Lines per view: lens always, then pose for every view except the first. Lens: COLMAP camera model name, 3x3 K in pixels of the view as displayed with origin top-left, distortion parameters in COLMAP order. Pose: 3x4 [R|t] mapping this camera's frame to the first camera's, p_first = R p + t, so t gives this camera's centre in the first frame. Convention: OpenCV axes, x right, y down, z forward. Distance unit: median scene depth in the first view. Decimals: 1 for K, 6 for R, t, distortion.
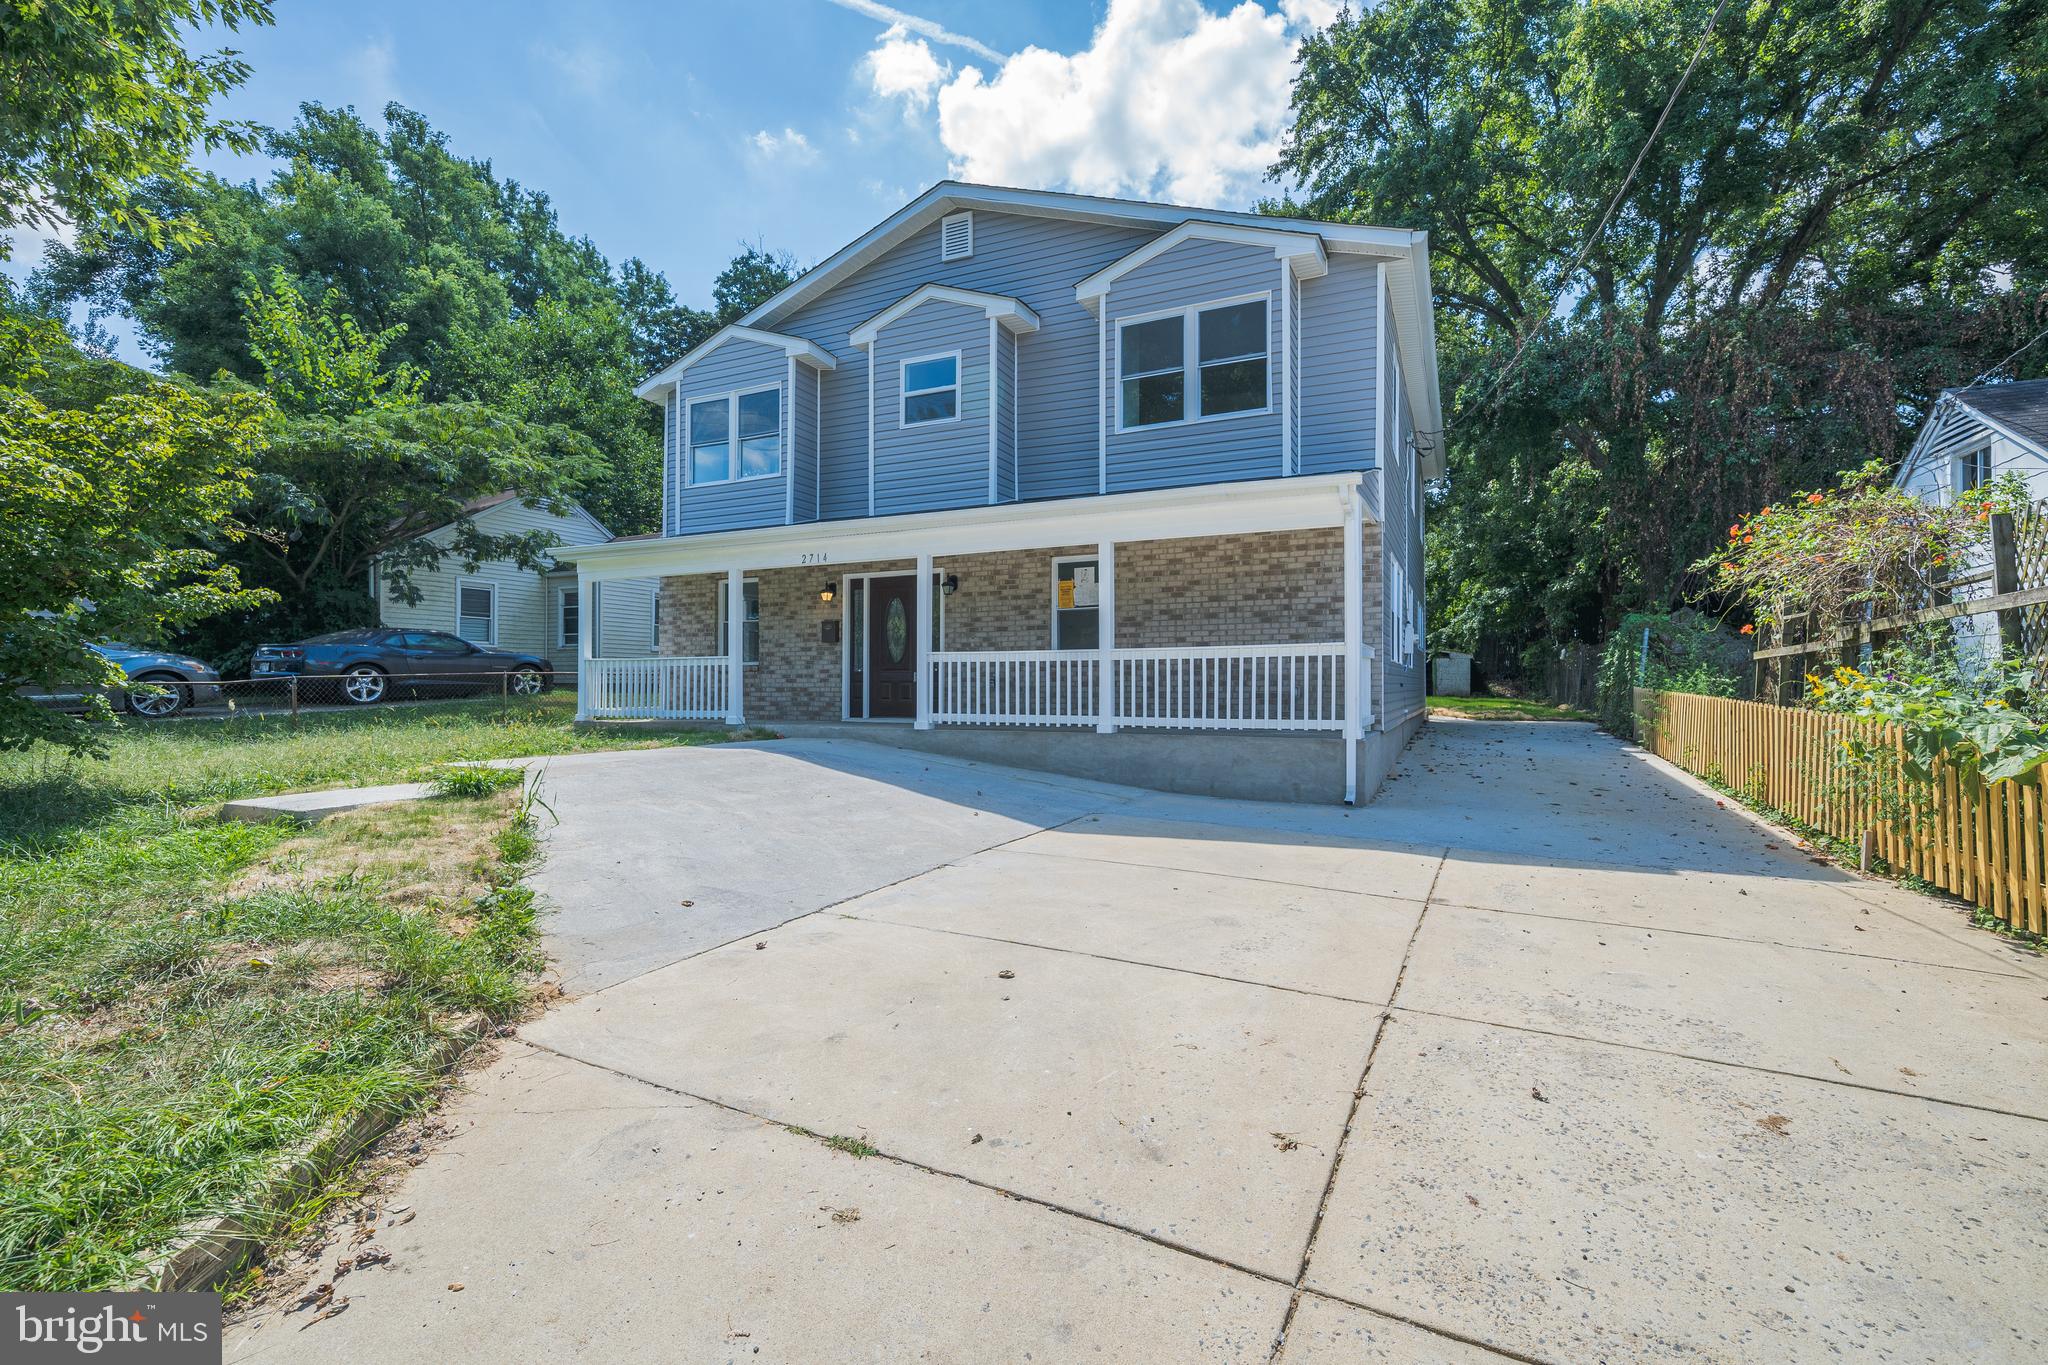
lens RADIAL K [[890.4, 0, 1038.7], [0, 890.4, 672.0], [0, 0, 1]] dist [0.004597, 0.003492]
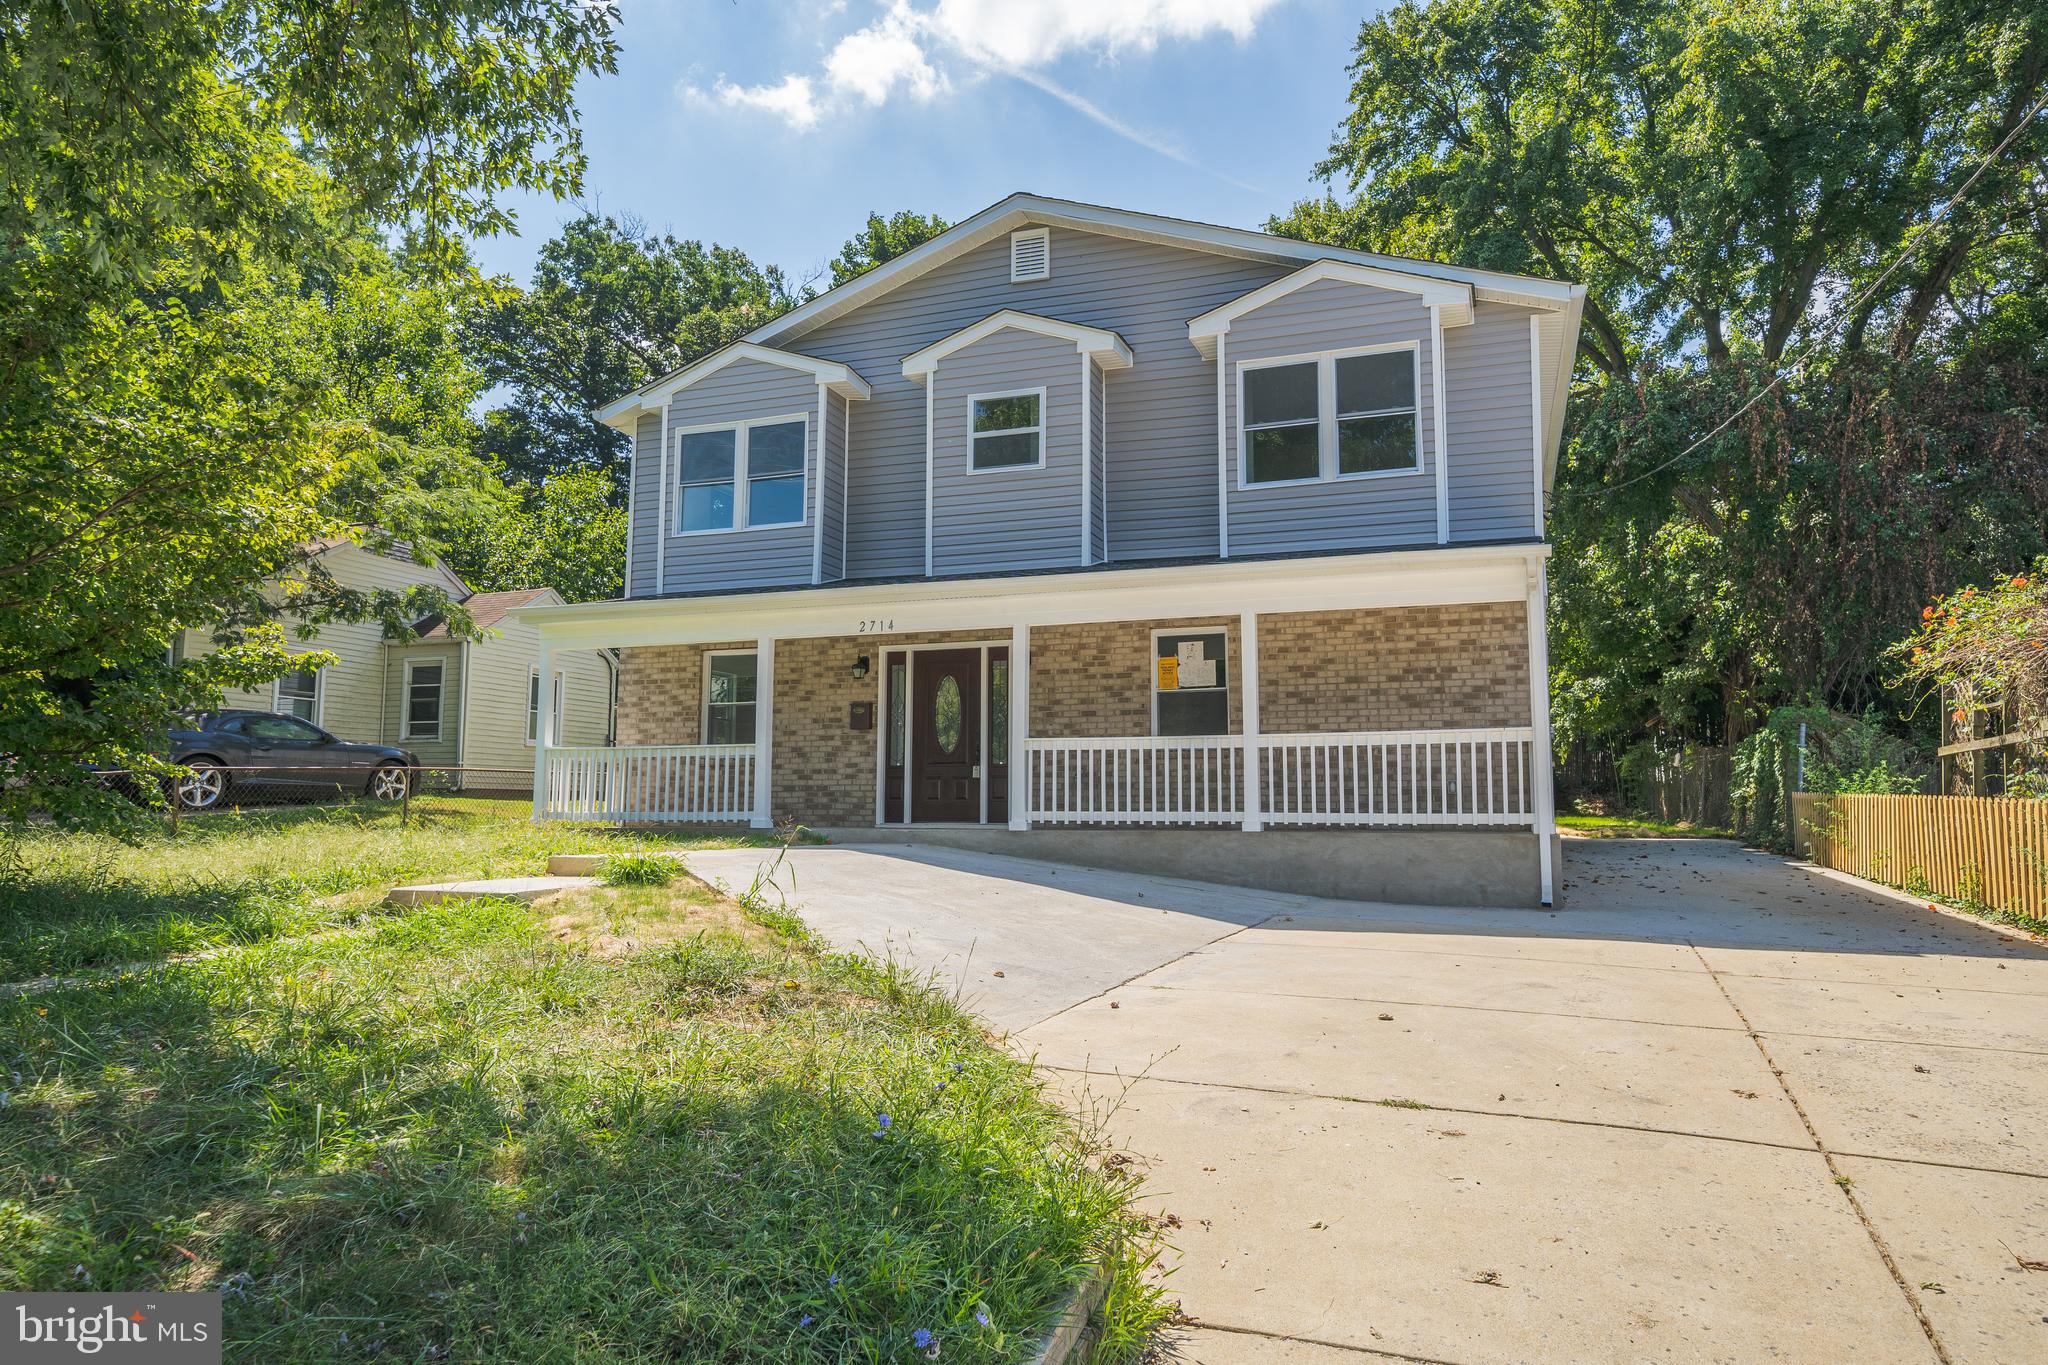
lens RADIAL K [[1253.6, 0, 1033.4], [0, 1253.6, 679.2], [0, 0, 1]] dist [0.027575, 0.004503]
pose [[0.995361, 0.012526, 0.095388, -0.170199], [-0.003876, 0.995904, -0.090329, 0.021479], [-0.096129, 0.089540, 0.991333, -0.136806]]
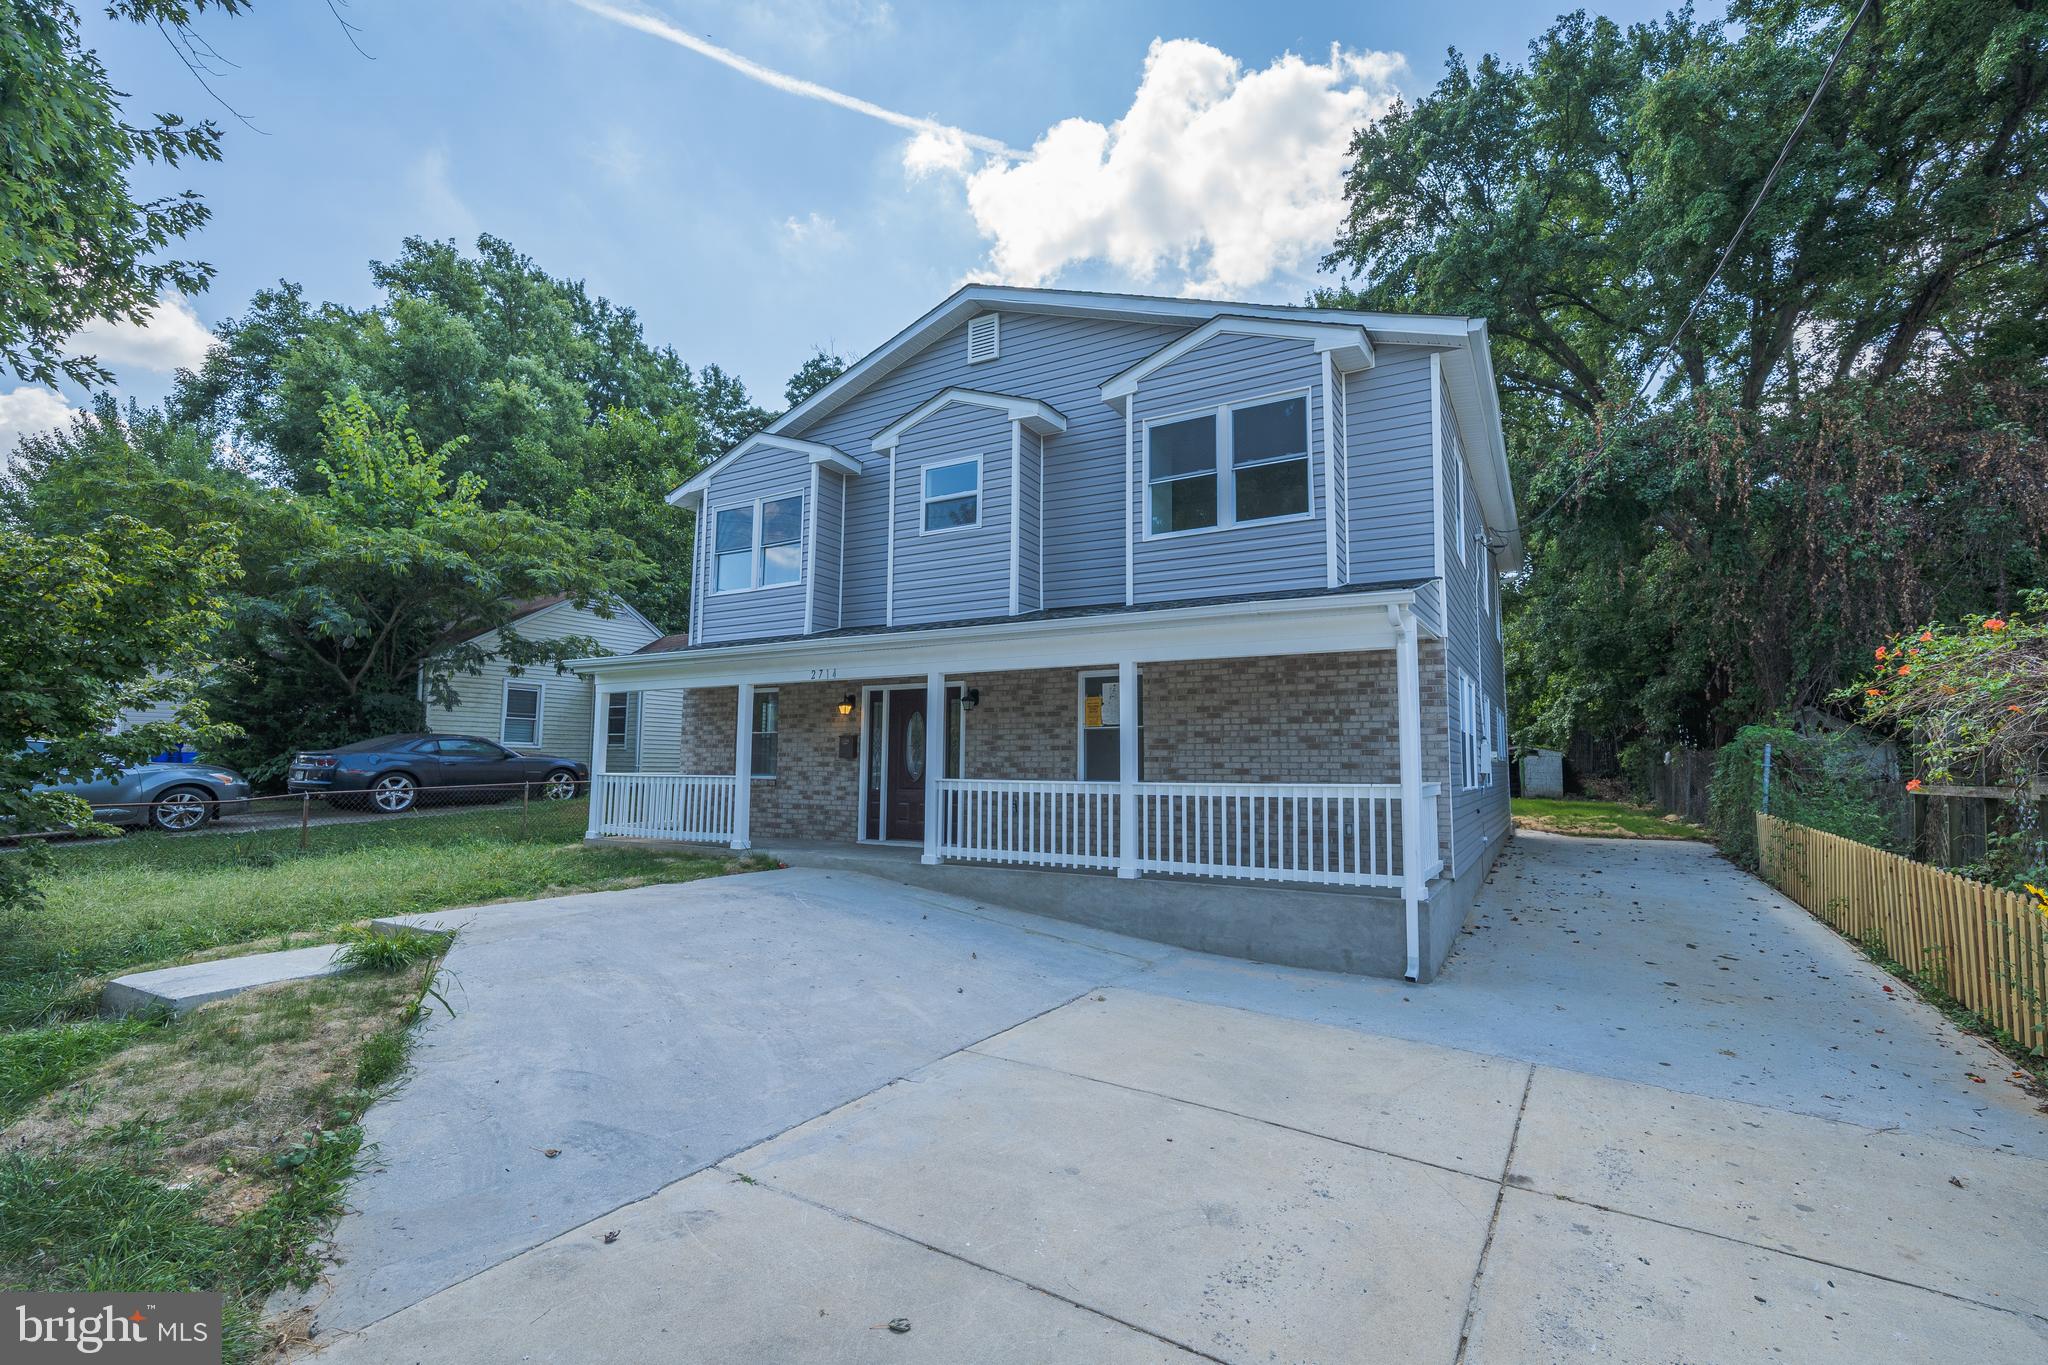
lens RADIAL K [[890.4, 0, 1037.4], [0, 890.4, 677.0], [0, 0, 1]] dist [0.004597, 0.003492]
pose [[0.996706, -0.000834, -0.081098, 0.038500], [-0.006029, 0.996418, -0.084355, -0.036486], [0.080878, 0.084566, 0.993130, 0.066686]]
